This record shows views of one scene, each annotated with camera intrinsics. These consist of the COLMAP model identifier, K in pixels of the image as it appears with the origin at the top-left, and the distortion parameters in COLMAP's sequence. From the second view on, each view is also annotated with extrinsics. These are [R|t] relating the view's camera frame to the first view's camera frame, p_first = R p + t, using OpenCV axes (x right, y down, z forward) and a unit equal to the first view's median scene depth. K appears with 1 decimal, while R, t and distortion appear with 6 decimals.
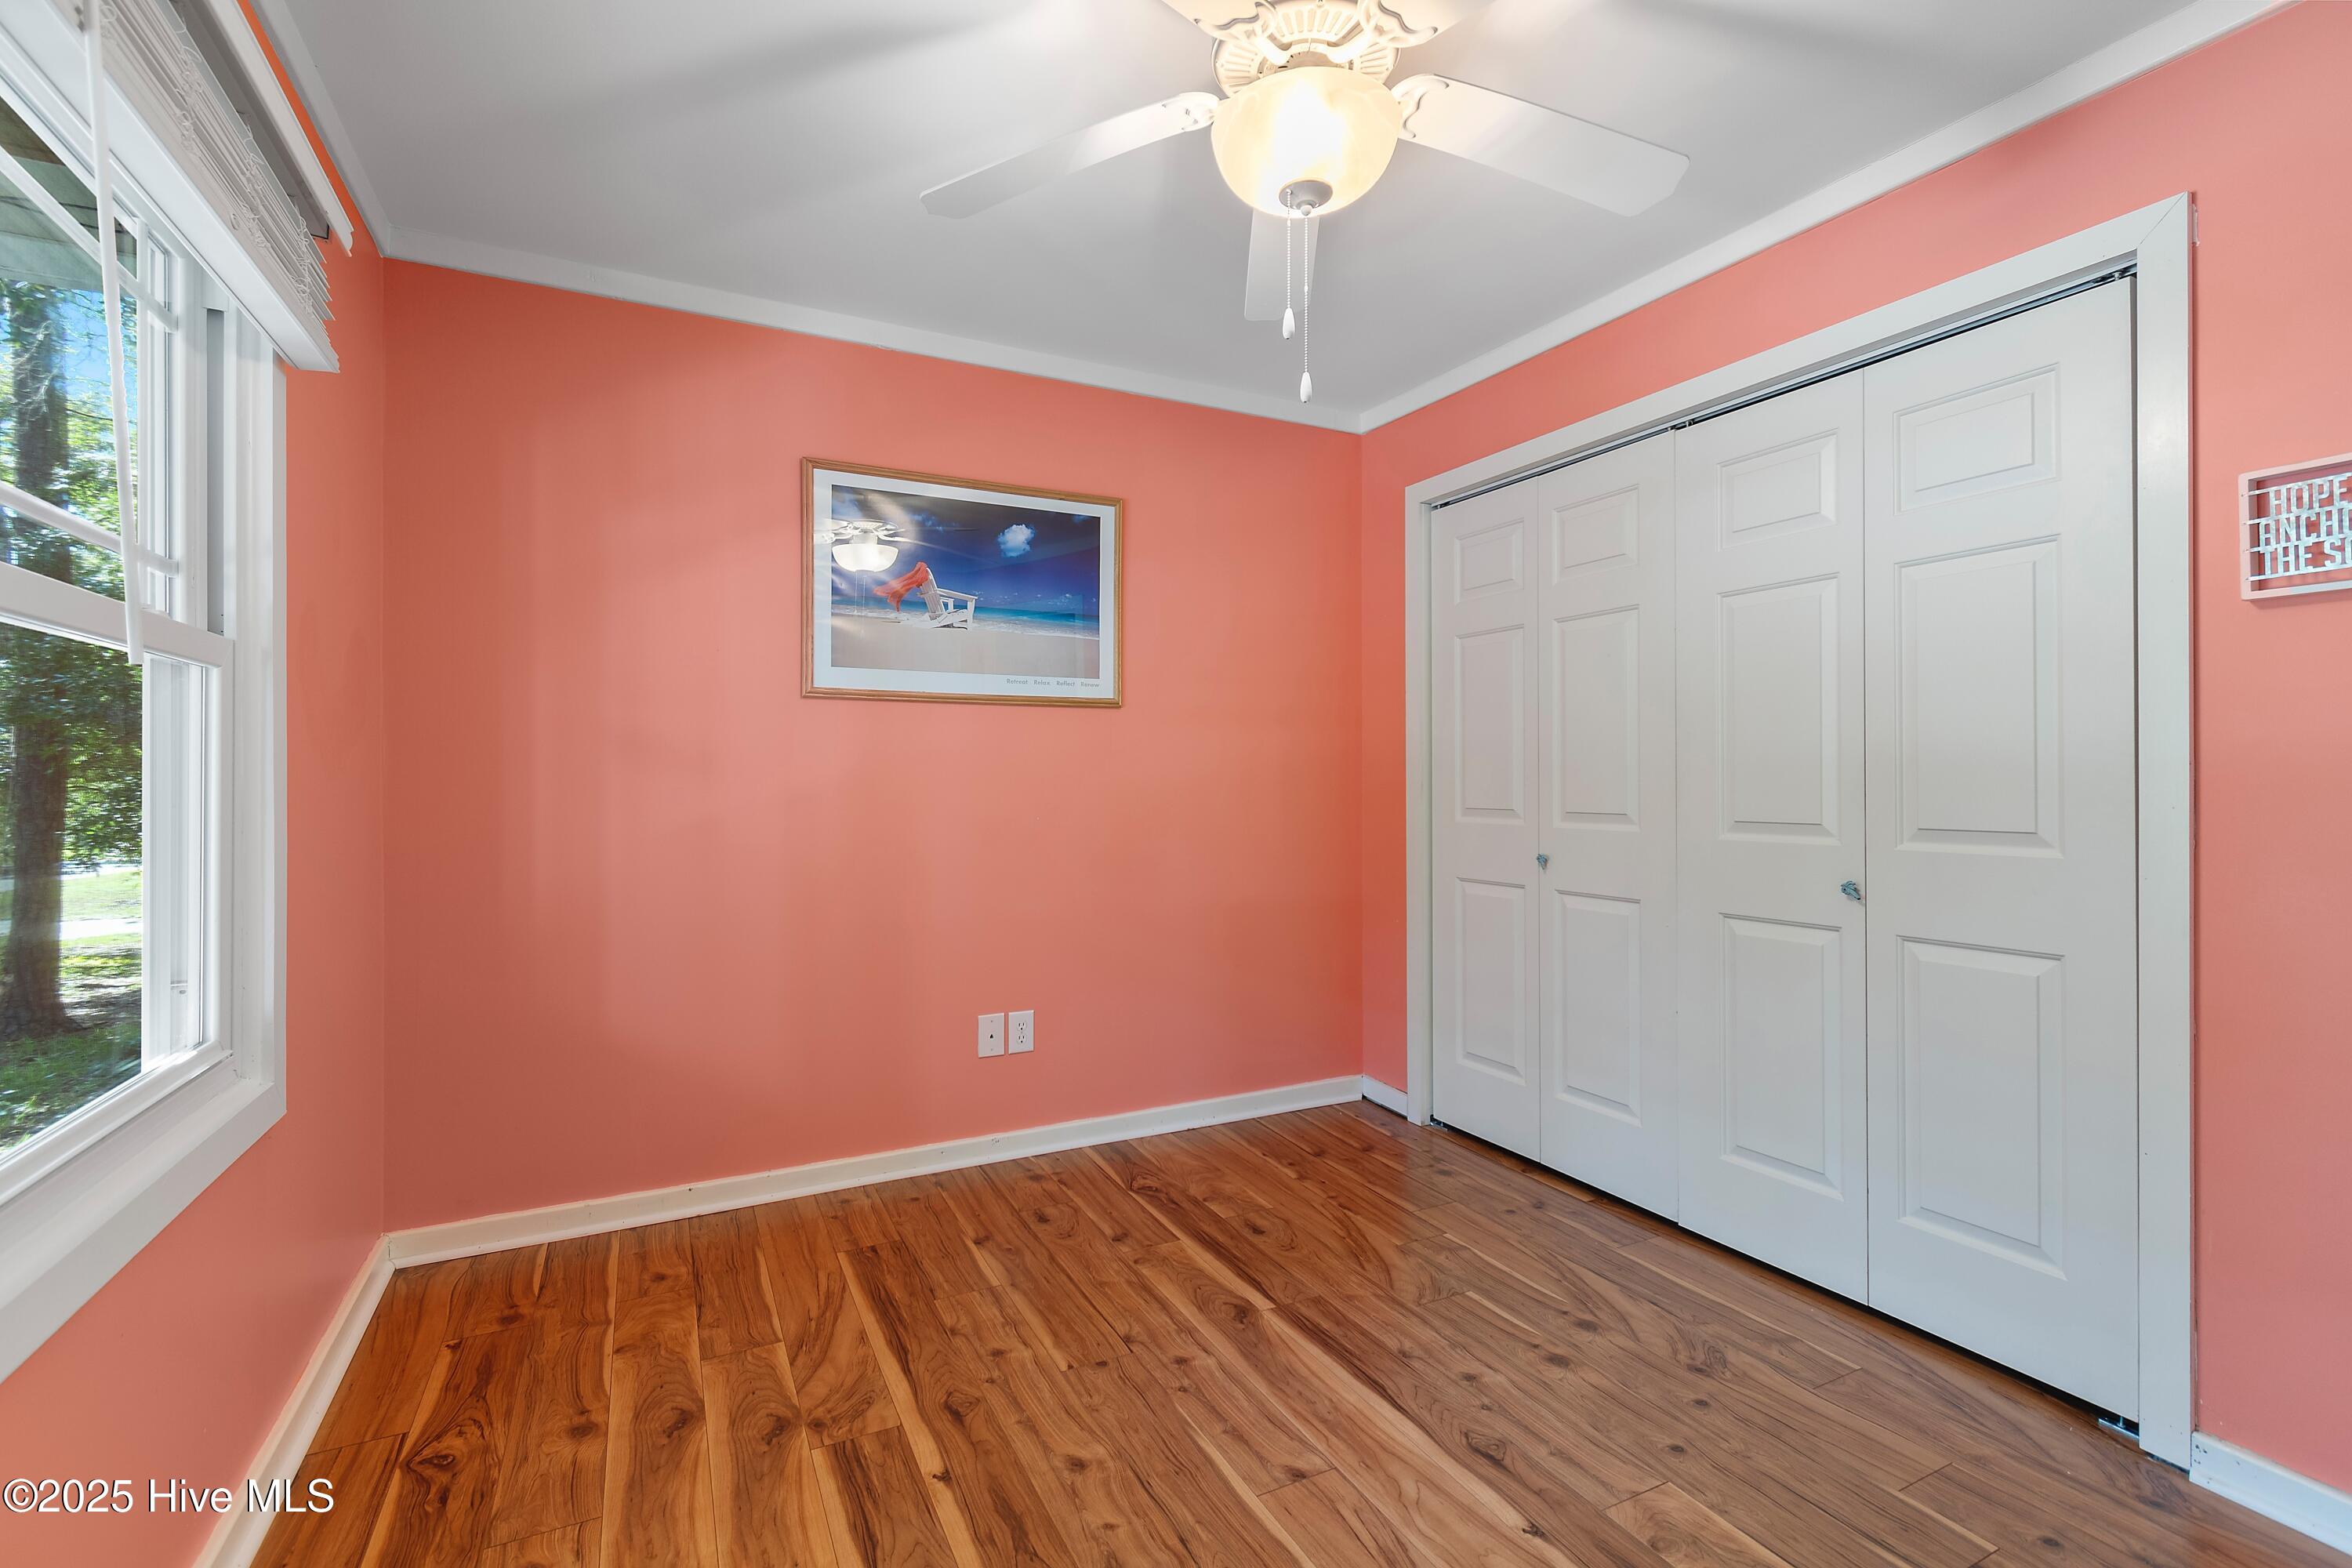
lens RADIAL K [[1055.8, 0, 1159.5], [0, 1055.8, 773.1], [0, 0, 1]] dist [0.002840, -0.002517]
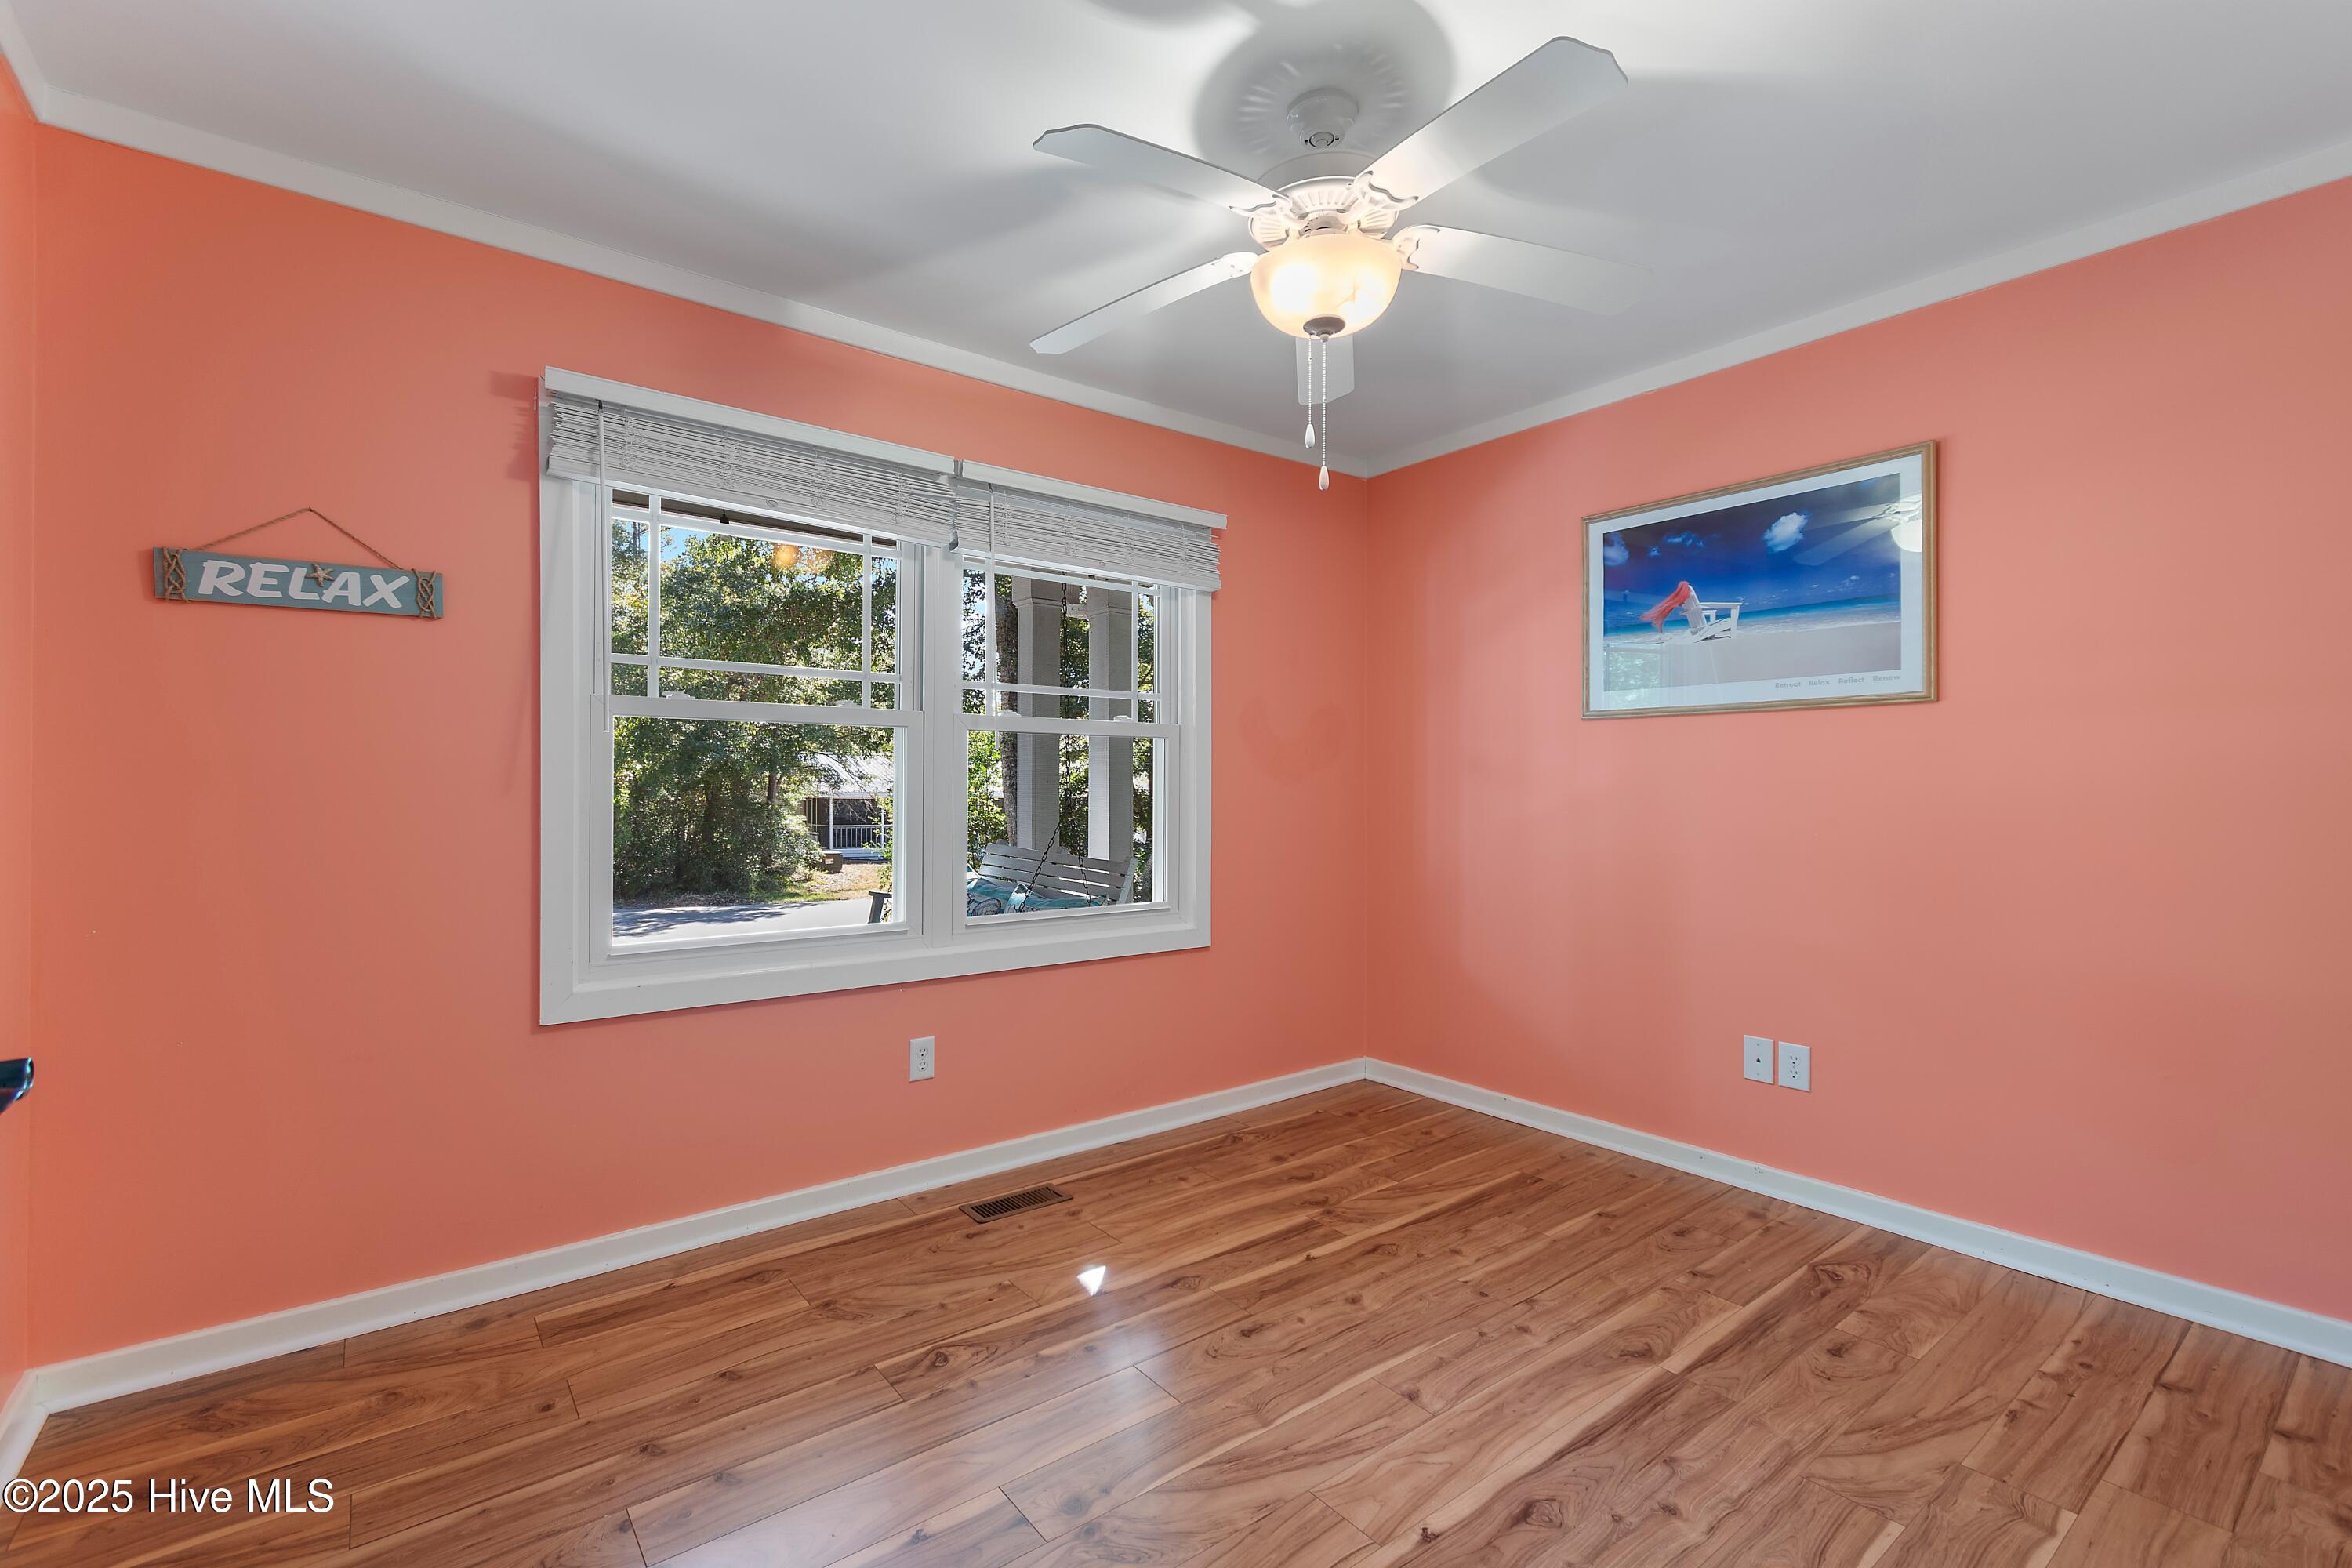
lens RADIAL K [[1055.8, 0, 1151.8], [0, 1055.8, 784.8], [0, 0, 1]] dist [0.002840, -0.002517]
pose [[0.163248, 0.000687, -0.986585, 0.873092], [0.000494, 1.000000, 0.000778, -0.000568], [0.986585, -0.000614, 0.163248, 0.384198]]
